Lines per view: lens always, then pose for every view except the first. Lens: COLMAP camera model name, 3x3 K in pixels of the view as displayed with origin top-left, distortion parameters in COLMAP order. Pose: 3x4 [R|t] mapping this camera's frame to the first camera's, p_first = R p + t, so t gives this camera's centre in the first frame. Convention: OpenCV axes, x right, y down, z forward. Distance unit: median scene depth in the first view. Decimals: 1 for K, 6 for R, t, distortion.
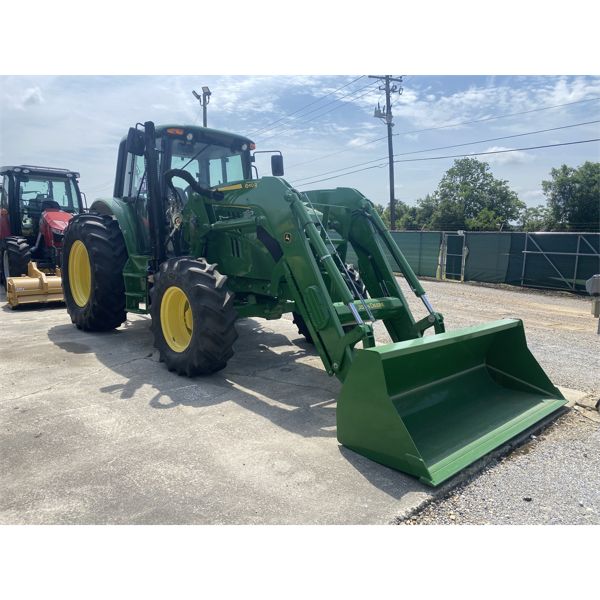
lens RADIAL K [[462.0, 0, 298.3], [0, 462.0, 284.5], [0, 0, 1]] dist [0.011613, 0.000310]
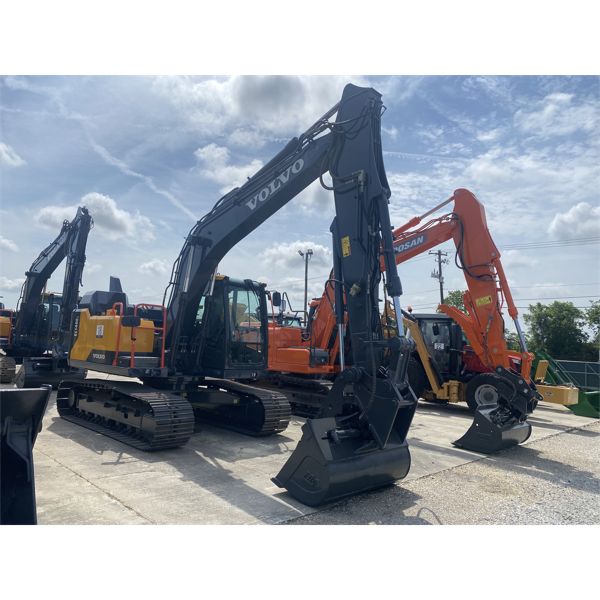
lens RADIAL K [[471.1, 0, 307.5], [0, 471.1, 287.0], [0, 0, 1]] dist [0.029294, 0.005121]
pose [[0.994766, 0.039109, 0.094399, -0.201430], [-0.016583, 0.973397, -0.228525, 0.015859], [-0.100825, 0.225763, 0.968951, -0.237514]]
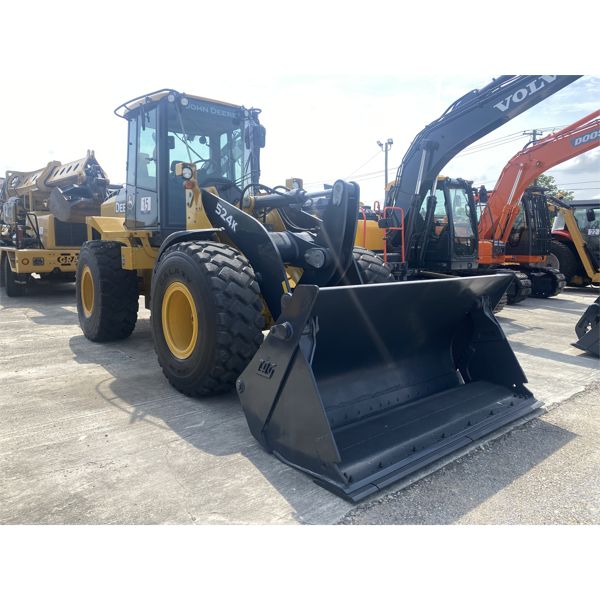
lens RADIAL K [[484.9, 0, 301.3], [0, 484.9, 296.9], [0, 0, 1]] dist [0.007543, -0.001037]
pose [[0.999712, -0.023931, -0.001983, -0.276981], [0.023941, 0.999702, 0.004710, 0.018223], [0.001870, -0.004756, 0.999987, -0.260828]]
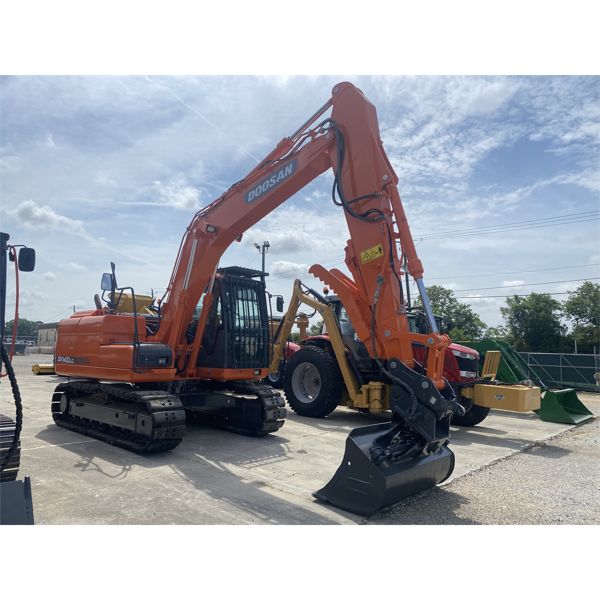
lens RADIAL K [[462.0, 0, 298.3], [0, 462.0, 284.5], [0, 0, 1]] dist [0.011613, 0.000310]
pose [[0.994923, 0.014755, 0.099547, -0.140728], [0.009551, 0.970884, -0.239362, 0.011012], [-0.100180, 0.239097, 0.965814, -0.164046]]
